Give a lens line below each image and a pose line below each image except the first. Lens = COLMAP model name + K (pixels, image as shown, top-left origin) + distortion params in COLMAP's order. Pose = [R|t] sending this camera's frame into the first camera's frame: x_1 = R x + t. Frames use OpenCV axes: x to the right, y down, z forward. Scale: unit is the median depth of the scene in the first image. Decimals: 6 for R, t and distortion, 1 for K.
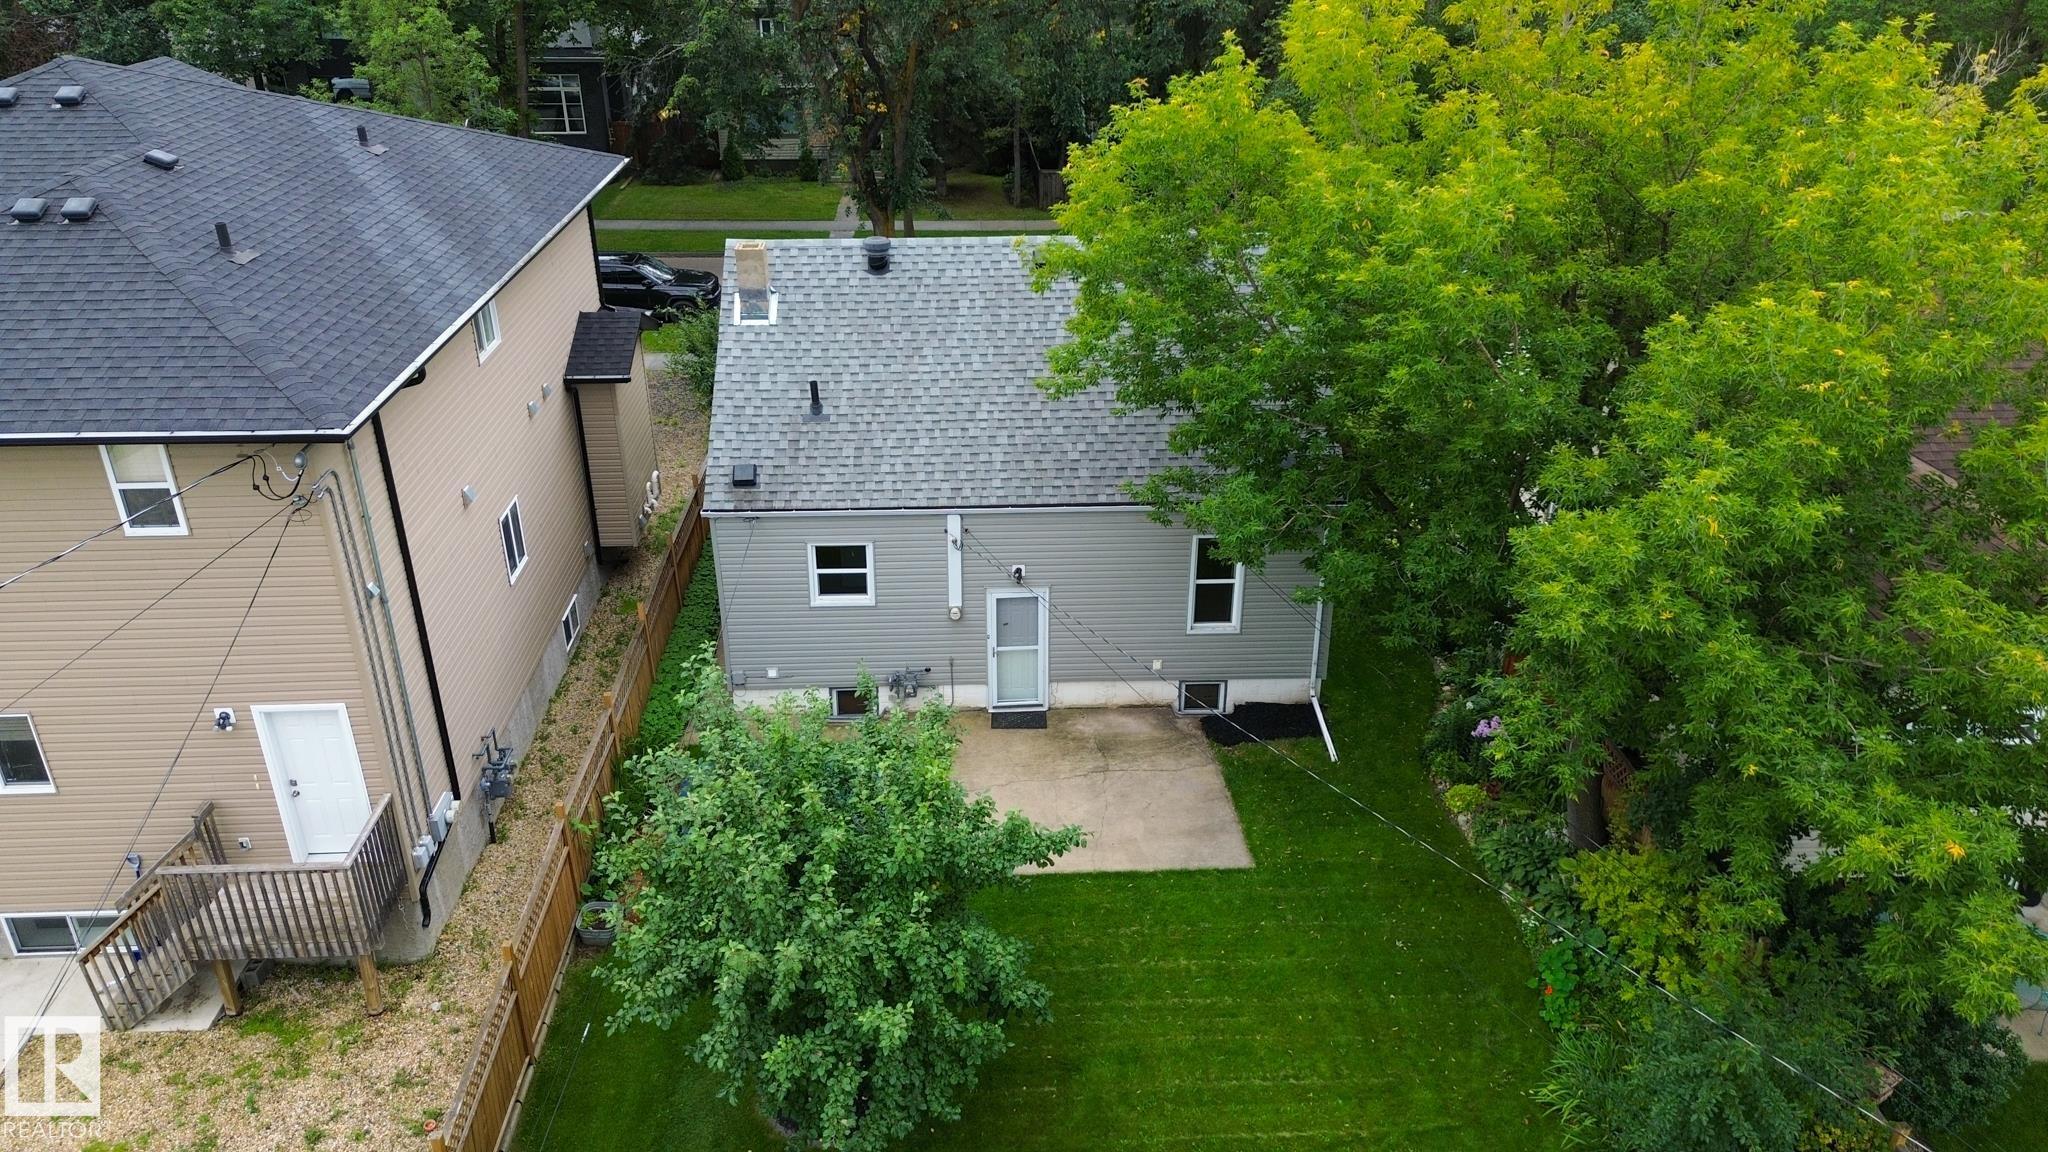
lens RADIAL K [[1459.4, 0, 1020.1], [0, 1459.4, 570.3], [0, 0, 1]] dist [0.060526, -0.047261]
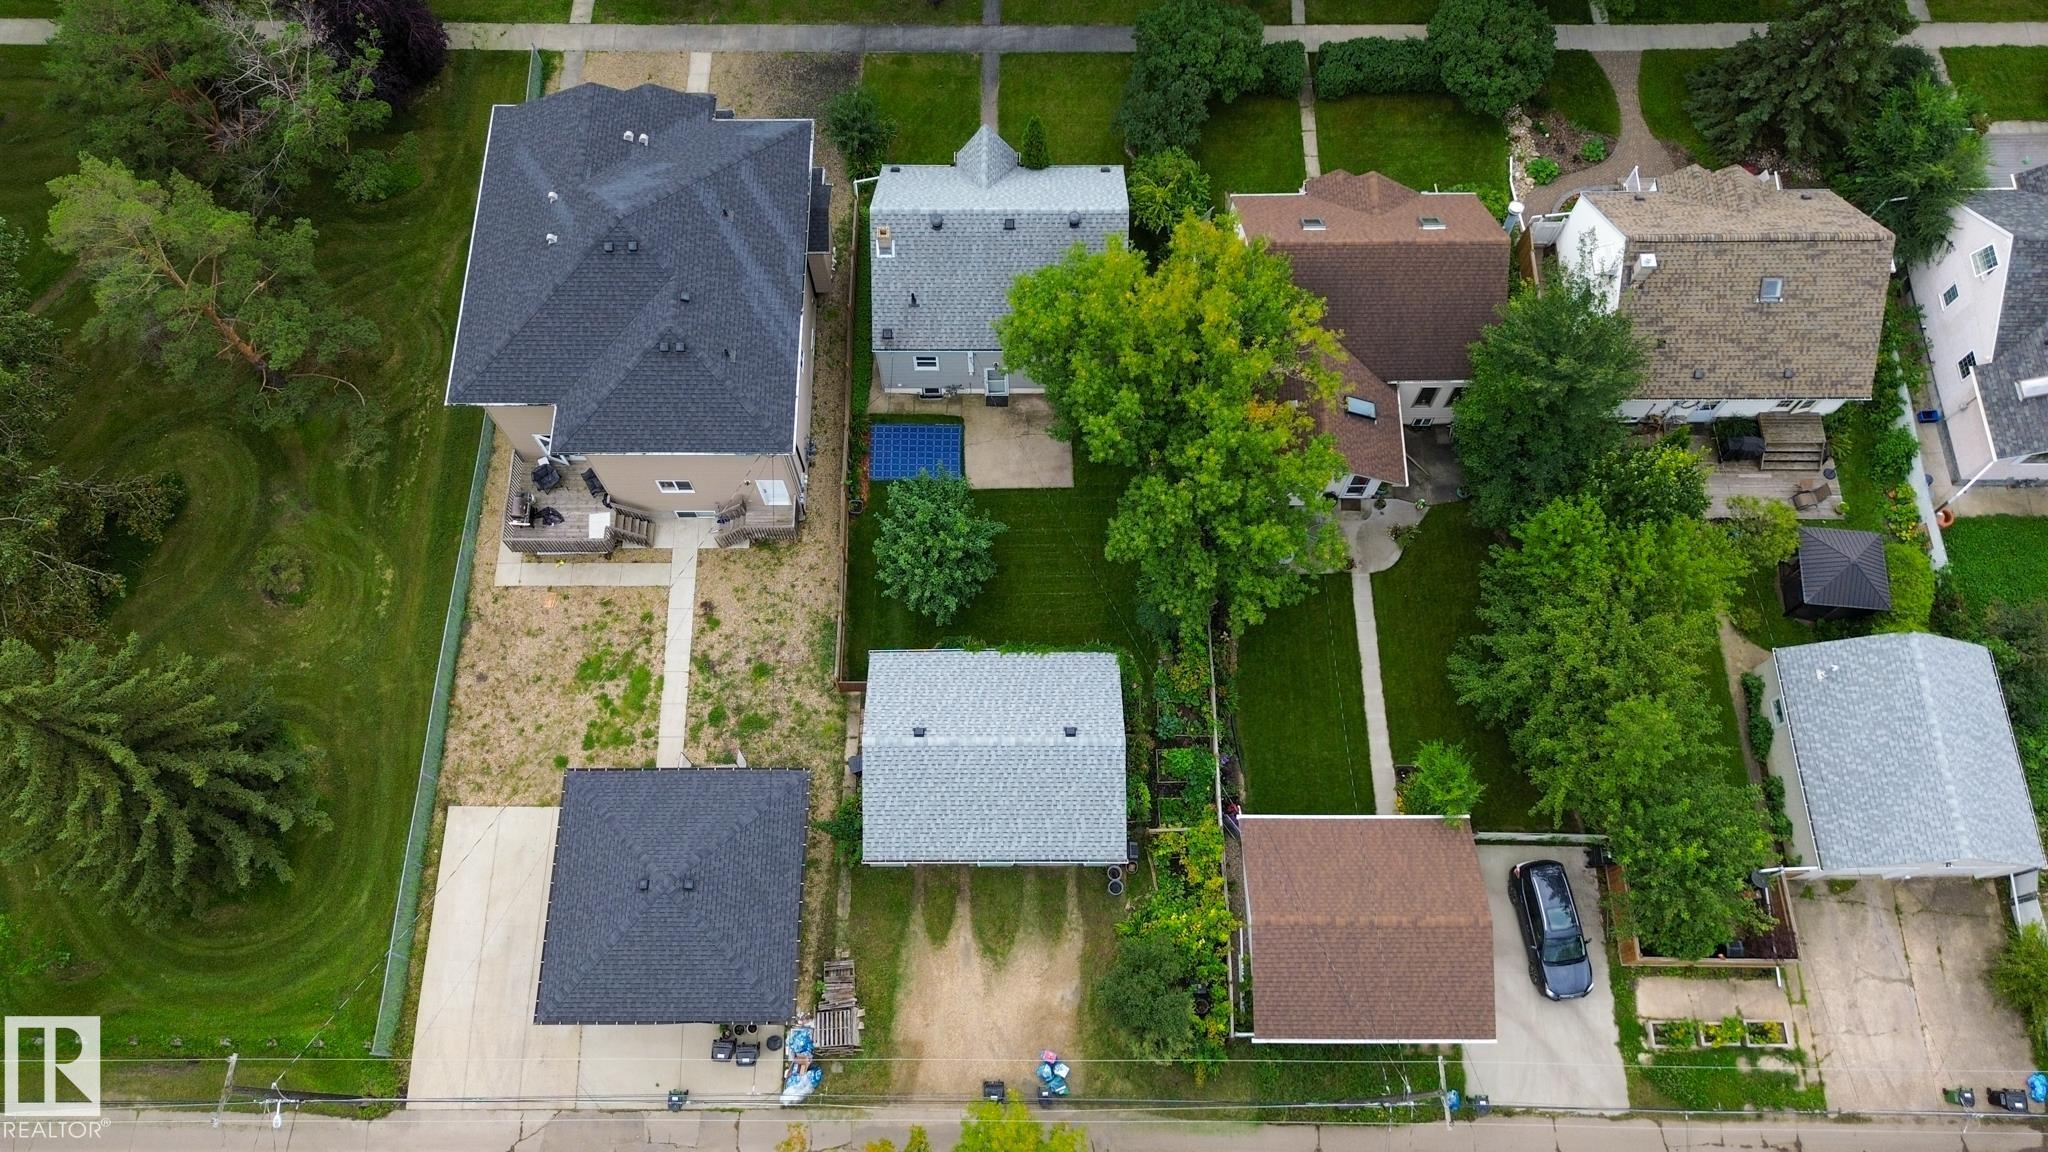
lens RADIAL K [[1459.4, 0, 1022.5], [0, 1459.4, 572.4], [0, 0, 1]] dist [0.060526, -0.047261]
pose [[0.999285, 0.034177, -0.016149, 0.101307], [-0.014578, 0.742614, 0.669561, -1.467084], [0.034876, -0.668847, 0.742581, -1.156918]]
